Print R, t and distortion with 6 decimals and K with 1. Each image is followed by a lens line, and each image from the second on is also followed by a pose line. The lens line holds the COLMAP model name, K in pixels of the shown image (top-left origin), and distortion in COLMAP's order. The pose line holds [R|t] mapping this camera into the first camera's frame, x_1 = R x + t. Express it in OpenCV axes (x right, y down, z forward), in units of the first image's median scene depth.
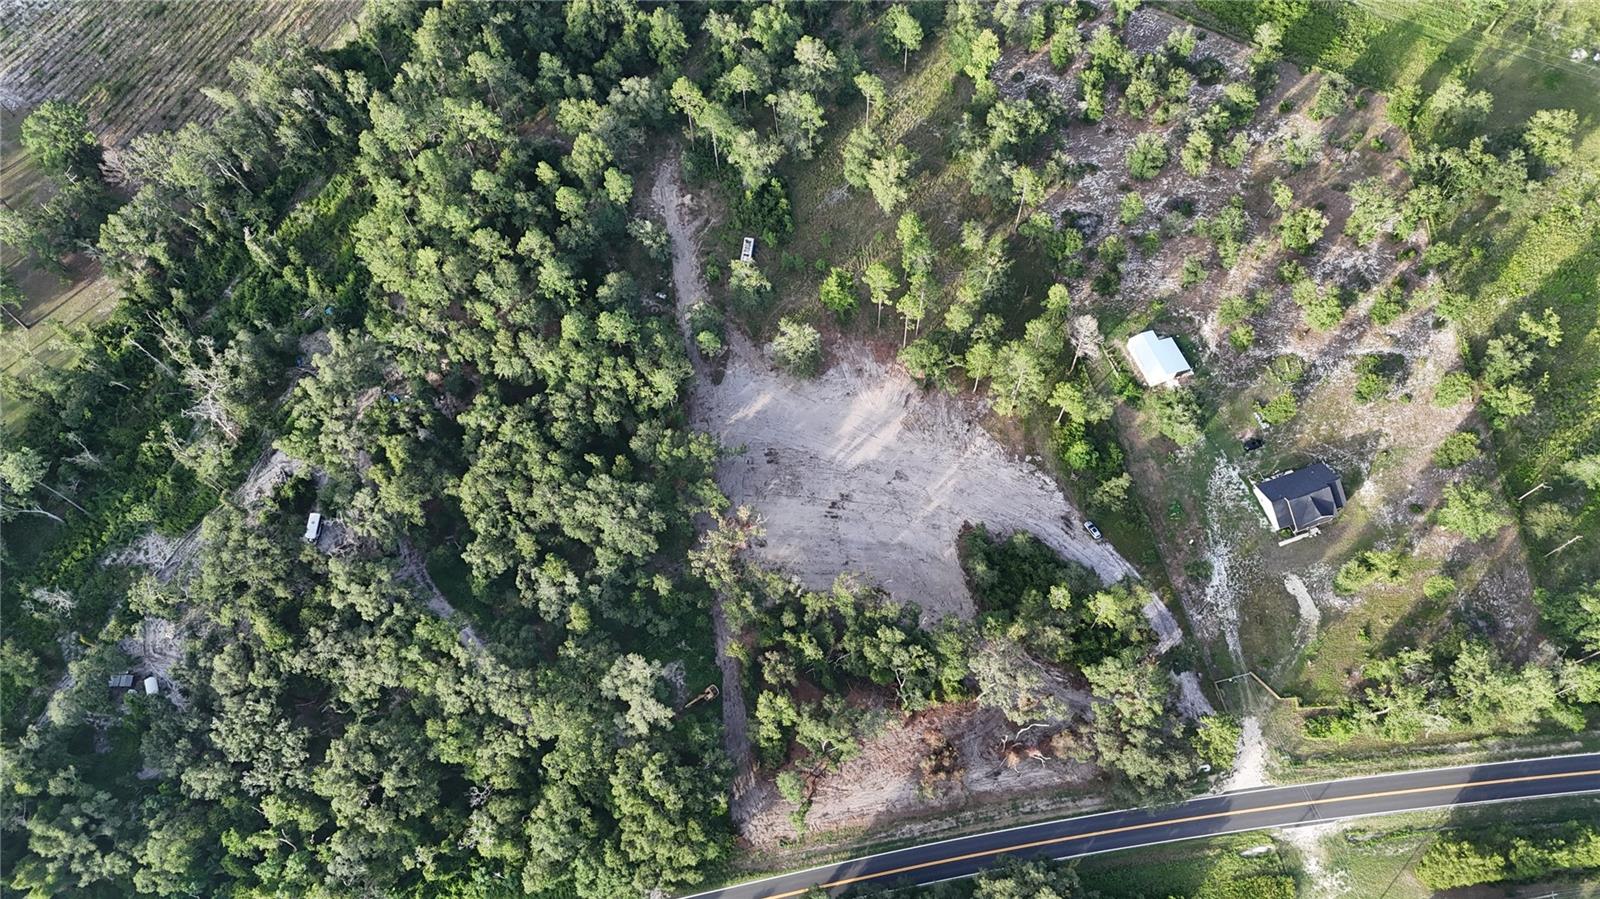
lens RADIAL K [[1178.2, 0, 798.9], [0, 1178.2, 452.8], [0, 0, 1]] dist [0.069020, -0.058789]
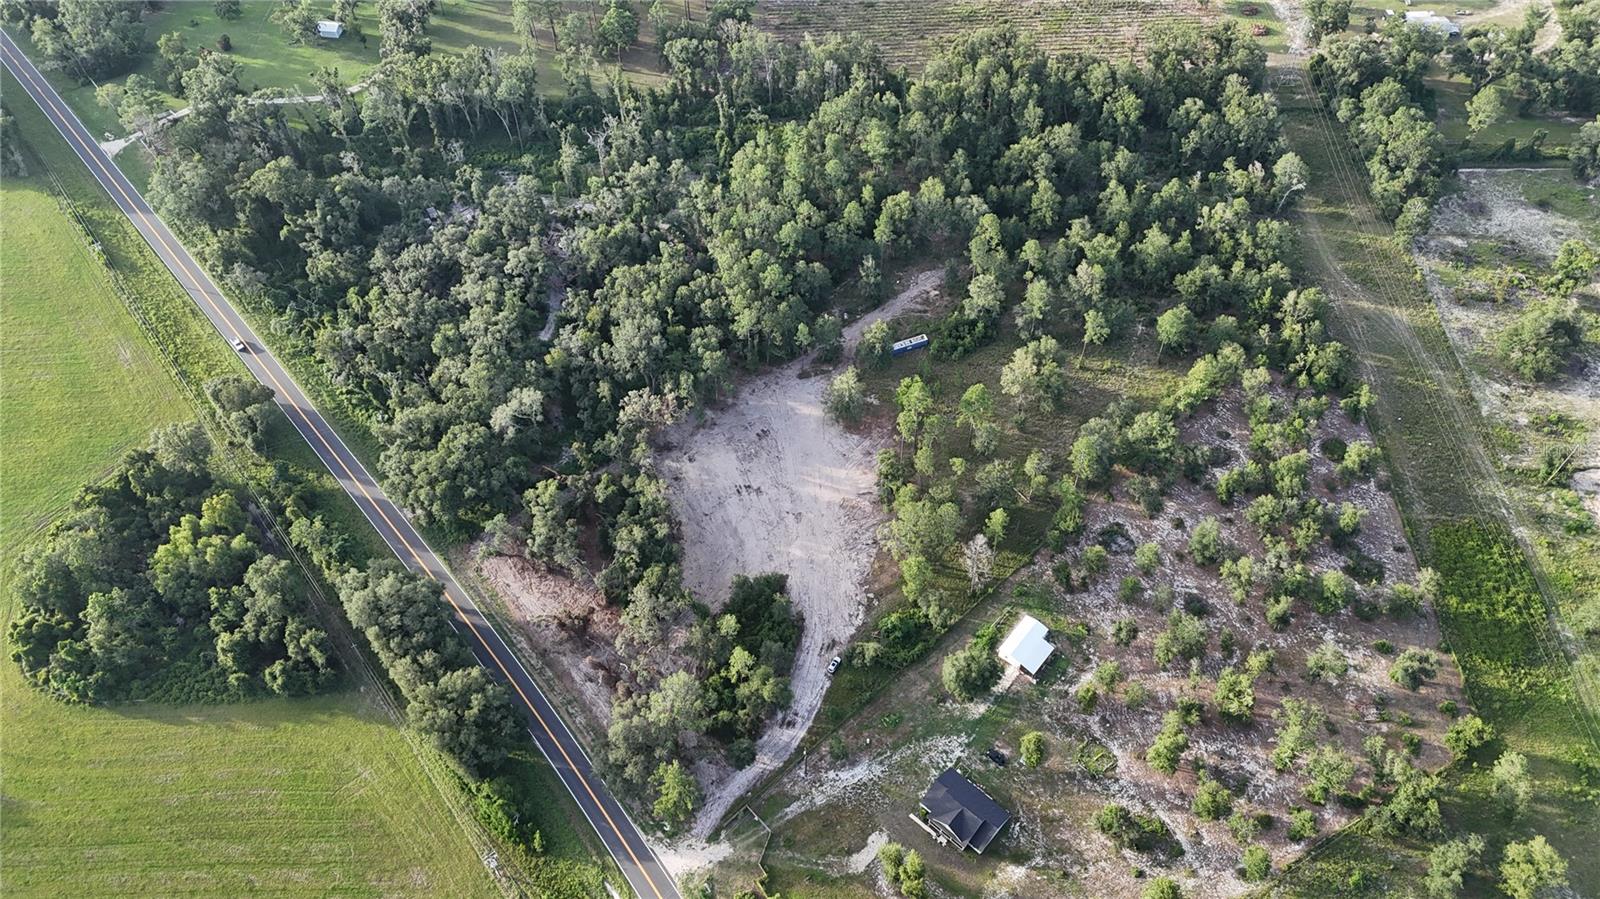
lens RADIAL K [[1180.2, 0, 801.5], [0, 1180.2, 449.1], [0, 0, 1]] dist [0.078181, -0.072711]
pose [[0.481965, 0.690850, -0.538921, 0.677927], [-0.793657, 0.604823, 0.065552, -0.101037], [0.371238, 0.396124, 0.839802, 0.000045]]
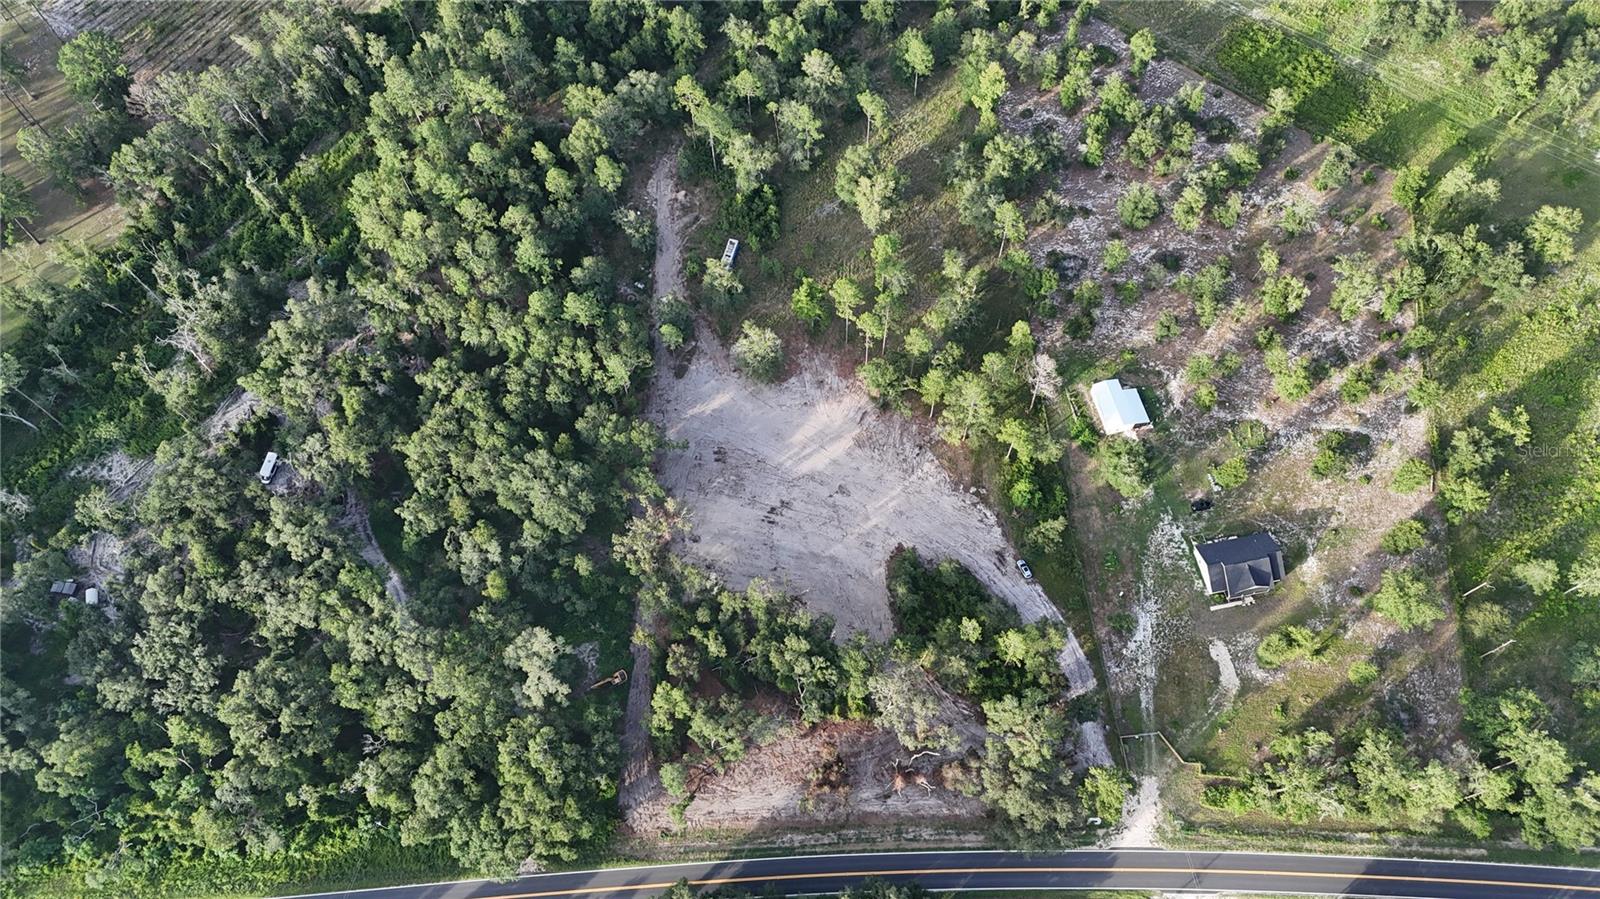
lens RADIAL K [[1178.2, 0, 798.9], [0, 1178.2, 452.8], [0, 0, 1]] dist [0.069020, -0.058789]
pose [[0.990219, 0.127881, -0.055785, 0.102512], [-0.128699, 0.991619, -0.011319, 0.003906], [0.053870, 0.018388, 0.998379, -0.005218]]
